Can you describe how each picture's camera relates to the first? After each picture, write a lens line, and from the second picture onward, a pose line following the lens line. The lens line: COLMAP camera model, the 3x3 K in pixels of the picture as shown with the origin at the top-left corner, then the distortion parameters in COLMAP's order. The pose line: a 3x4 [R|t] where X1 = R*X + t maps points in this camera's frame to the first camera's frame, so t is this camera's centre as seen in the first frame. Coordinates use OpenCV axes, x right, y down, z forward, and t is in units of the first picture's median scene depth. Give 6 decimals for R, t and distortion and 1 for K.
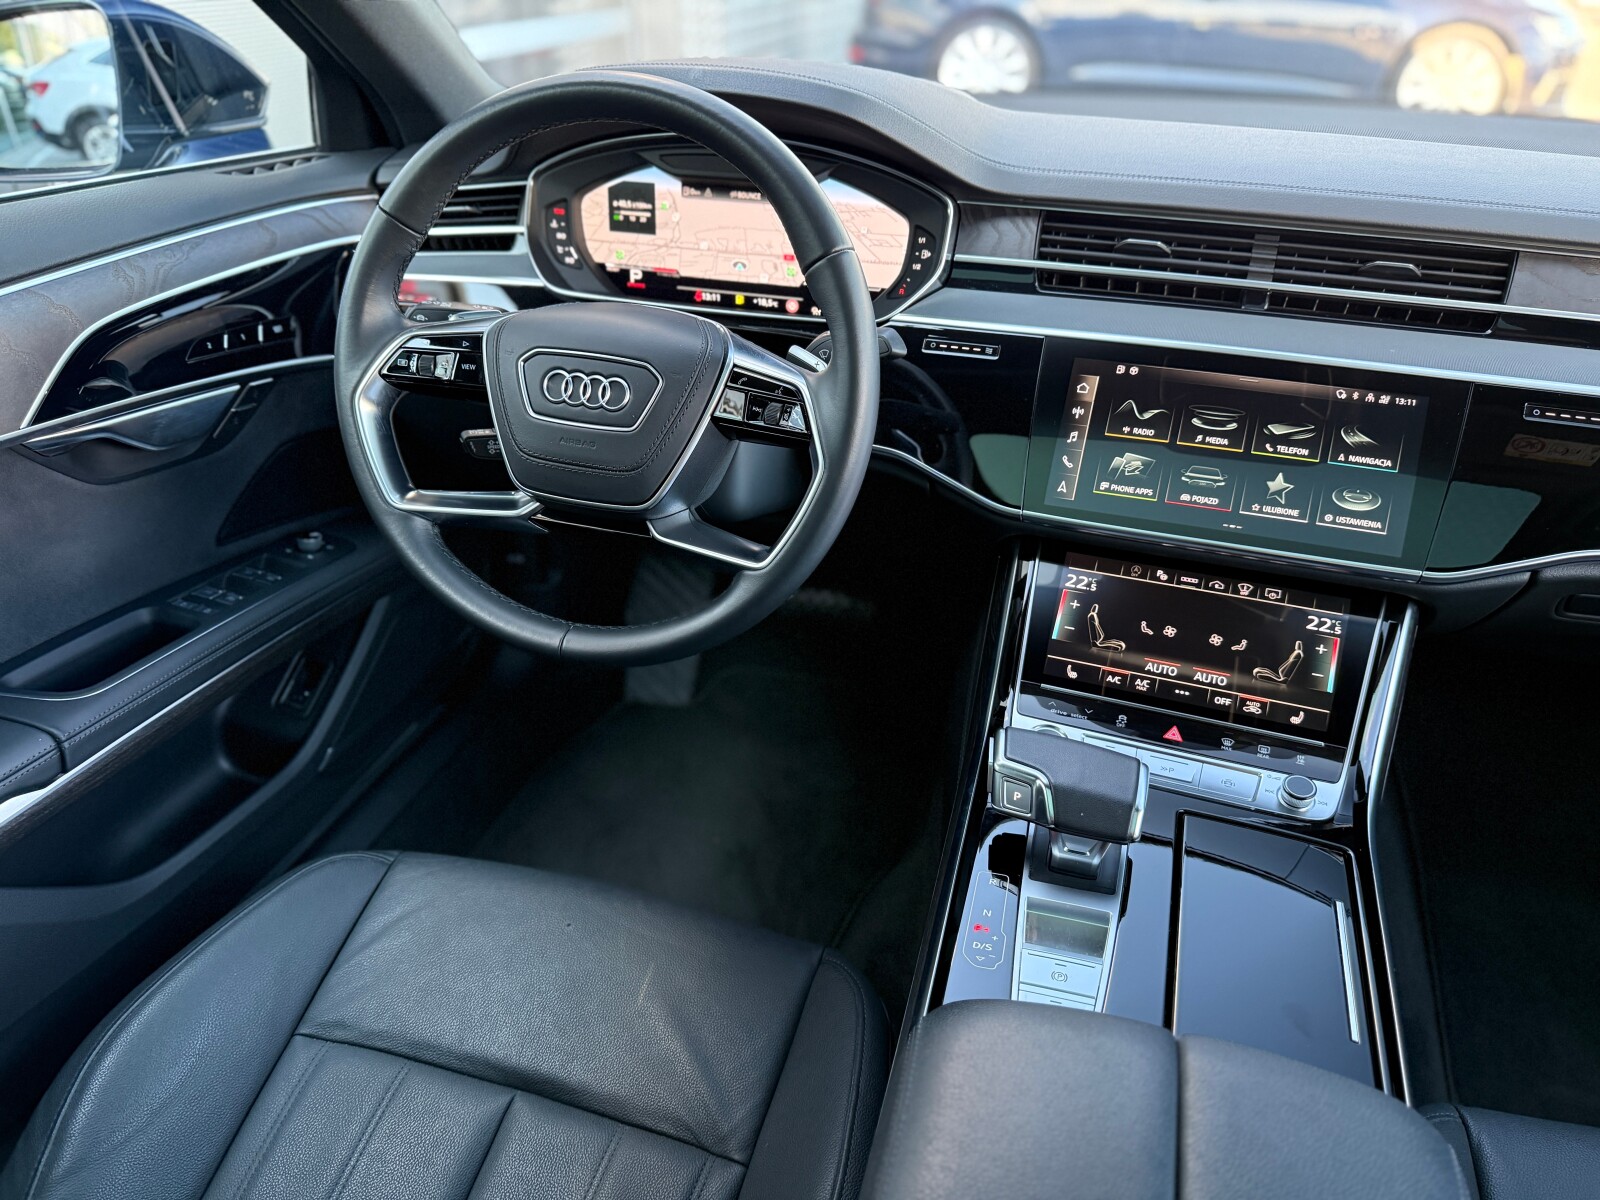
lens RADIAL K [[1132.5, 0, 792.5], [0, 1132.5, 598.6], [0, 0, 1]] dist [0.056280, -0.105395]
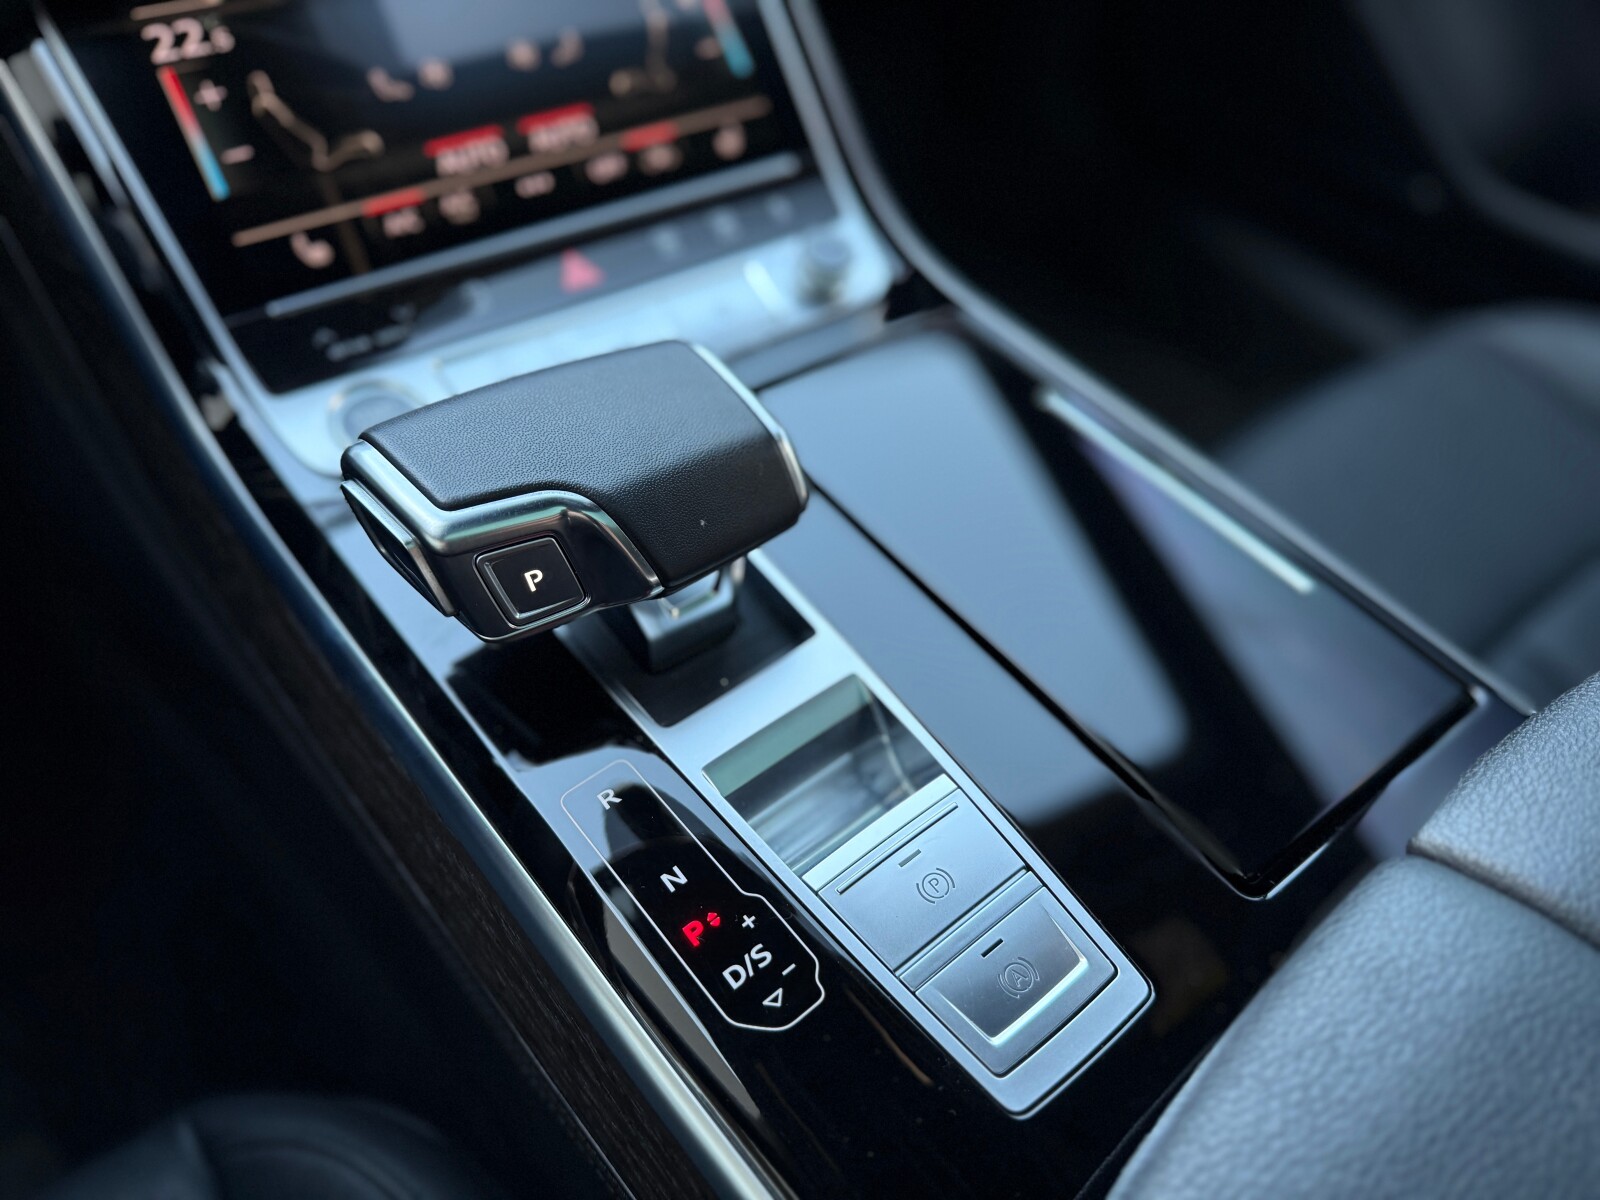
lens RADIAL K [[1200.5, 0, 801.3], [0, 1200.5, 590.0], [0, 0, 1]] dist [-0.030960, -0.005095]
pose [[0.550390, -0.589522, 0.591215, 0.014453], [0.349728, 0.805790, 0.477905, 0.019970], [-0.758130, -0.056270, 0.649671, 0.579996]]
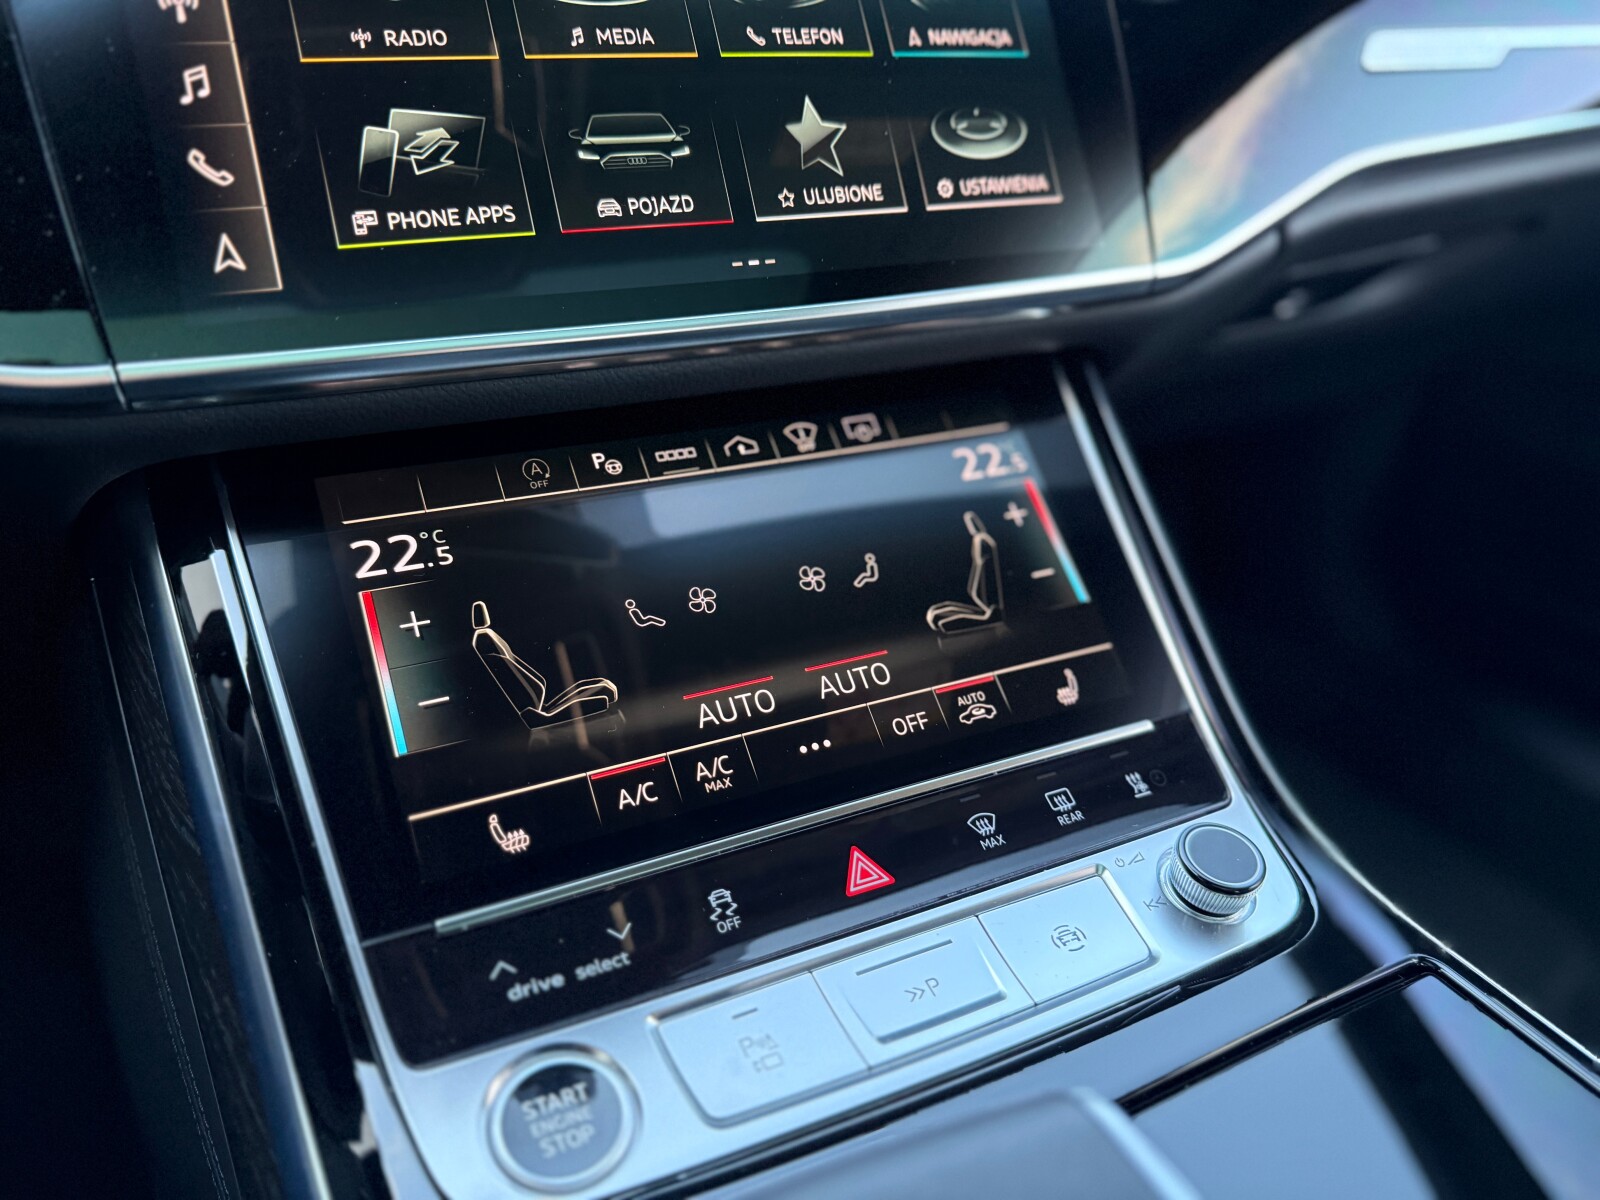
lens RADIAL K [[1132.5, 0, 794.3], [0, 1132.5, 592.0], [0, 0, 1]] dist [0.056280, -0.105395]
pose [[0.694991, -0.327928, 0.639883, 0.130620], [0.342095, 0.933567, 0.106879, -0.000819], [-0.632423, 0.144620, 0.761004, 0.722742]]
